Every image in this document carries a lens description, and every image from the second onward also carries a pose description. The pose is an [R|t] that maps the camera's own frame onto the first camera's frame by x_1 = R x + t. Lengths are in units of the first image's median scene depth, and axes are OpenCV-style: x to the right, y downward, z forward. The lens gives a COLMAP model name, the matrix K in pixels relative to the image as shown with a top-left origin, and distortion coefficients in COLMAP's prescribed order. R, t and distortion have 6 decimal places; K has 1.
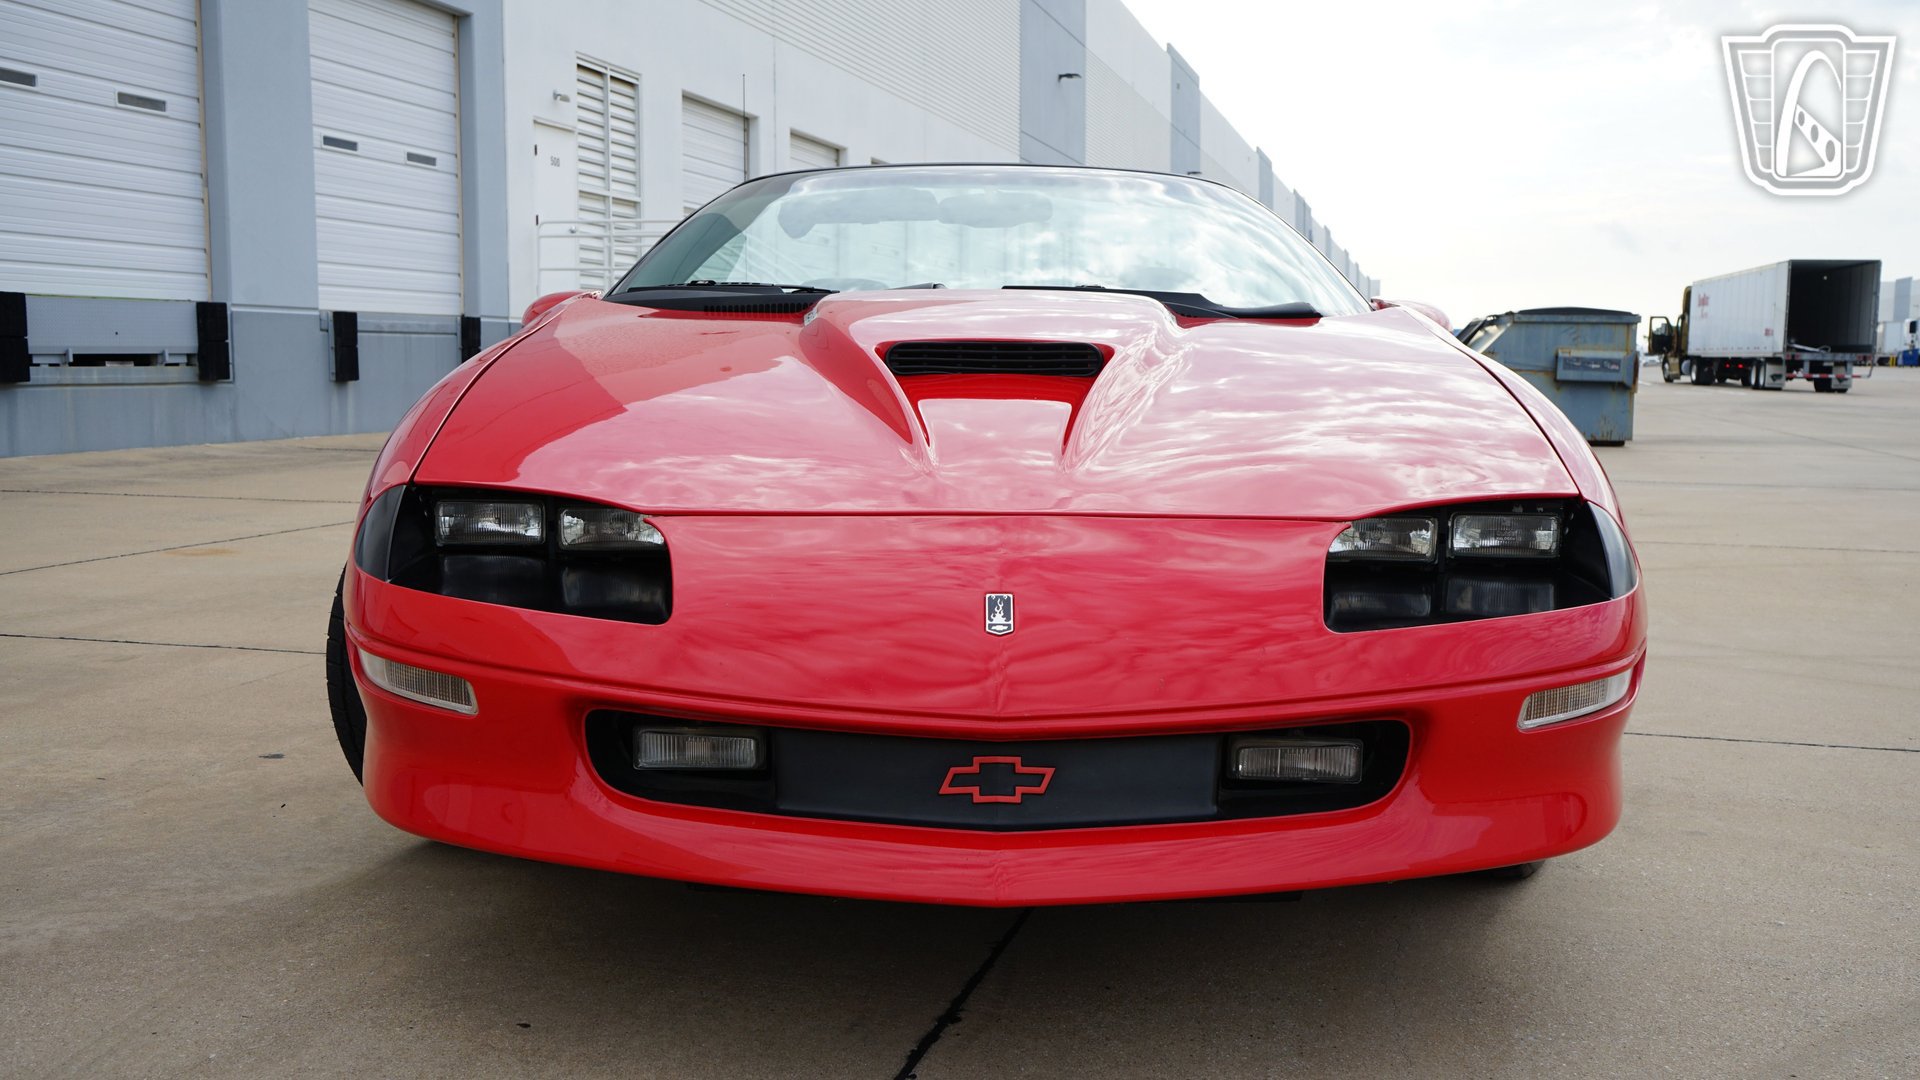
lens RADIAL K [[1786.5, 0, 966.0], [0, 1786.5, 545.8], [0, 0, 1]] dist [-0.000379, 0.021027]
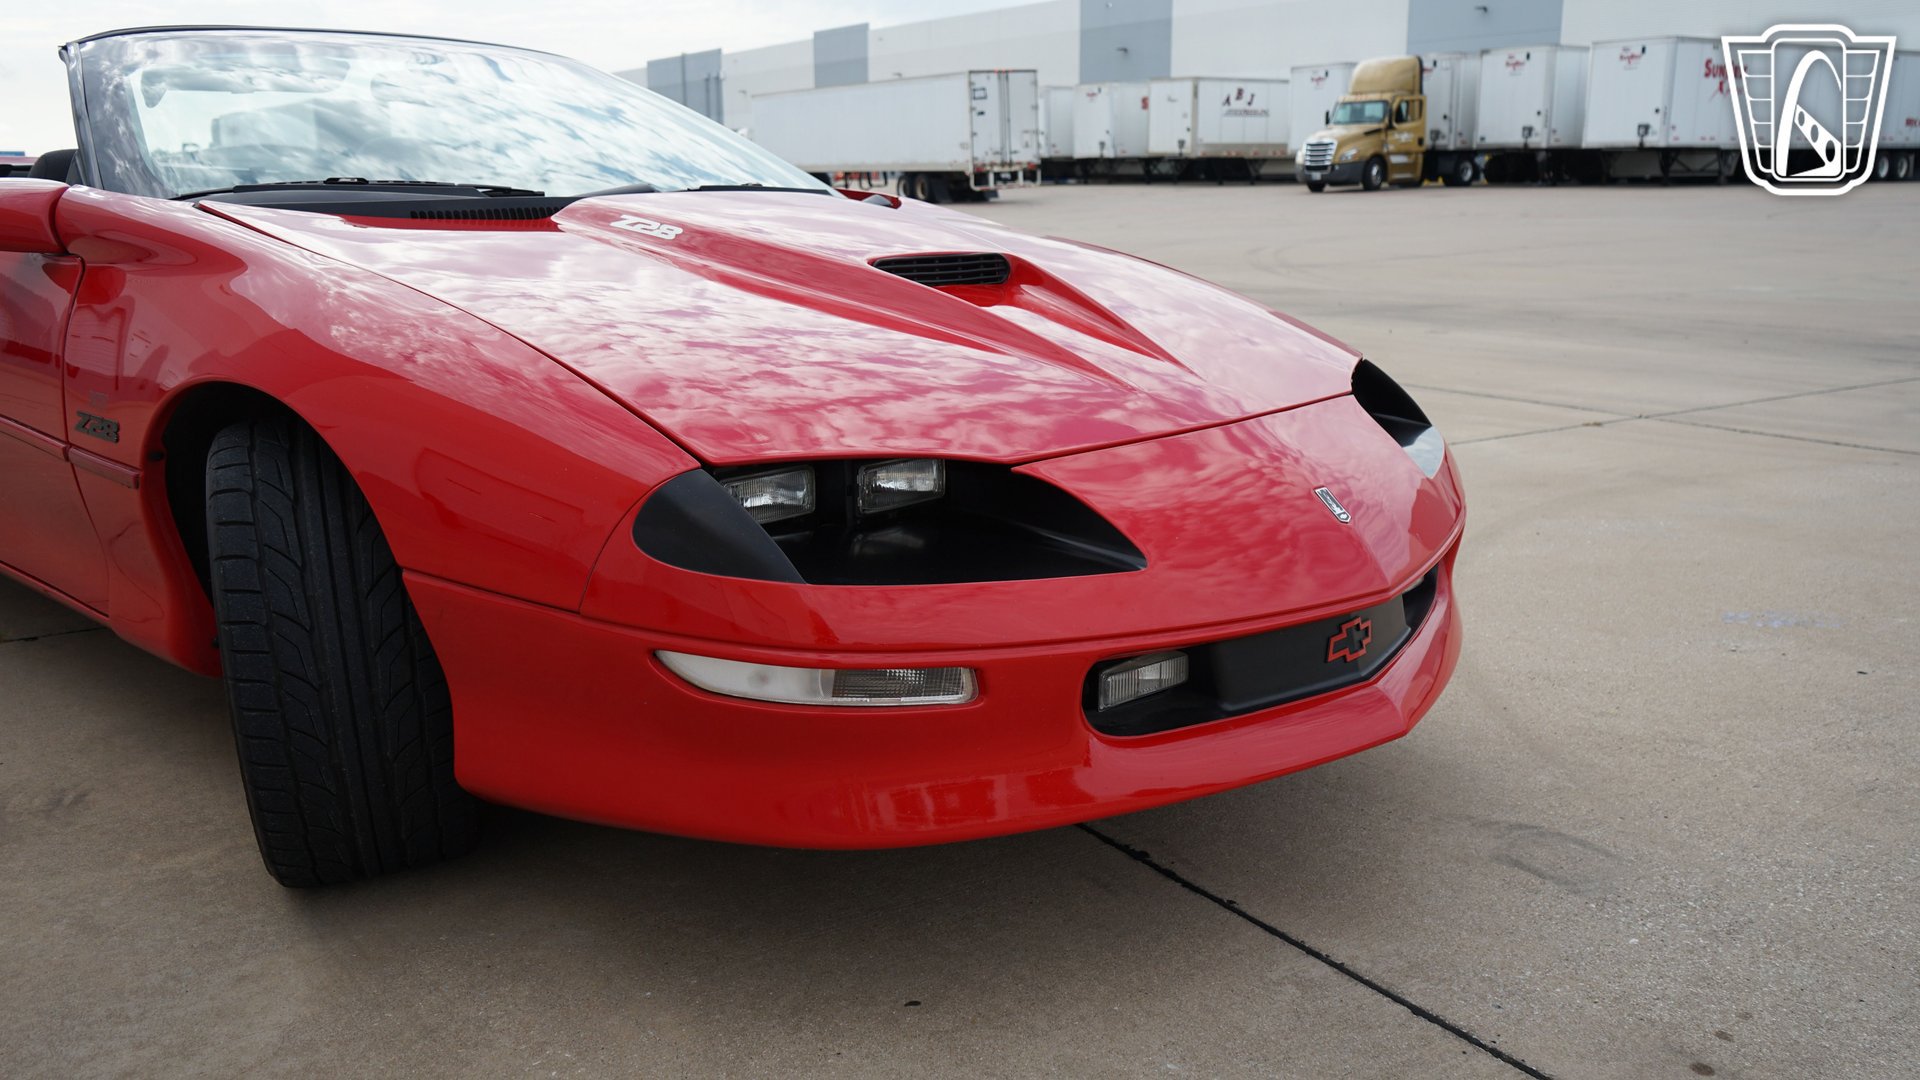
lens RADIAL K [[1529.3, 0, 964.4], [0, 1529.3, 541.4], [0, 0, 1]] dist [-0.013768, 0.015405]
pose [[0.662121, -0.180508, 0.727332, -0.122602], [0.085009, 0.982384, 0.166419, -0.017762], [-0.744559, -0.048360, 0.665802, 0.068263]]
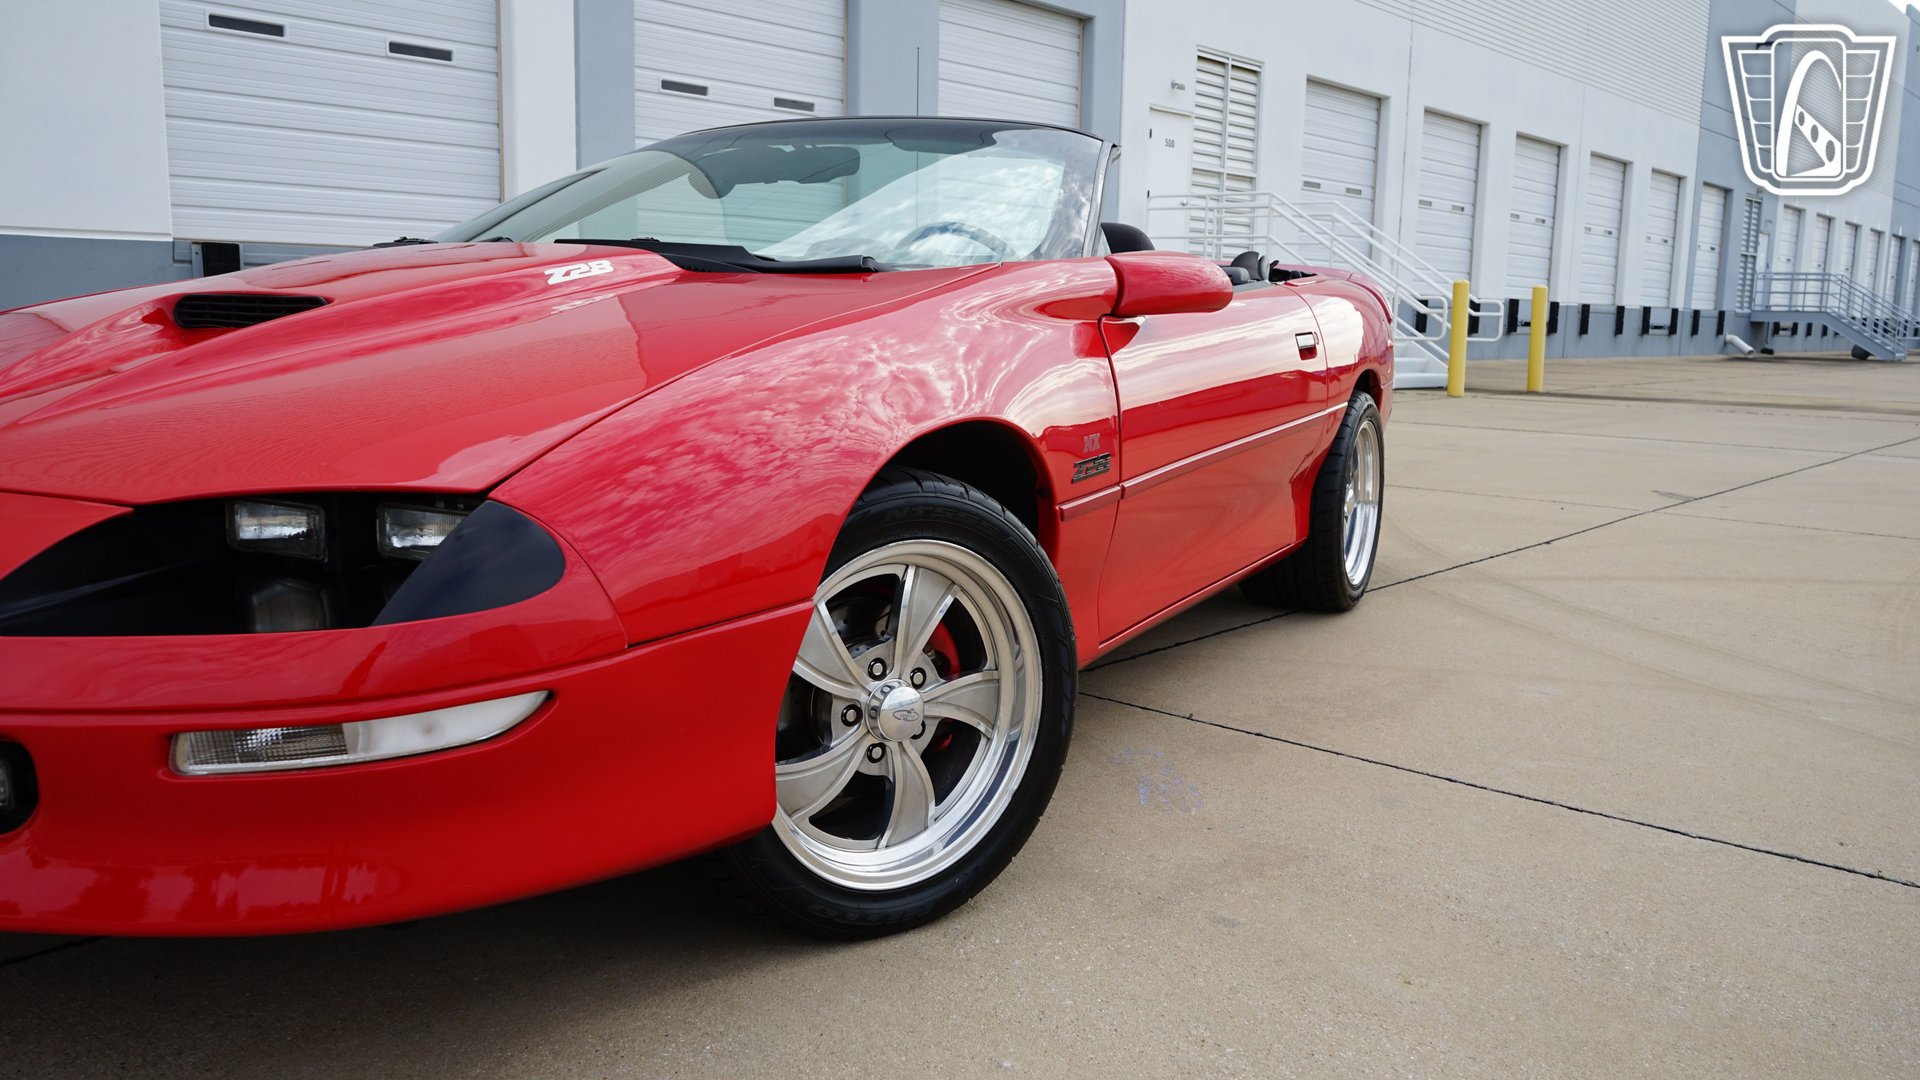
lens RADIAL K [[1529.3, 0, 964.4], [0, 1529.3, 541.4], [0, 0, 1]] dist [-0.013768, 0.015405]
pose [[0.899485, 0.079982, -0.429568, 0.133412], [-0.062144, 0.996527, 0.055420, -0.009294], [0.432509, -0.023154, 0.901332, 0.076586]]
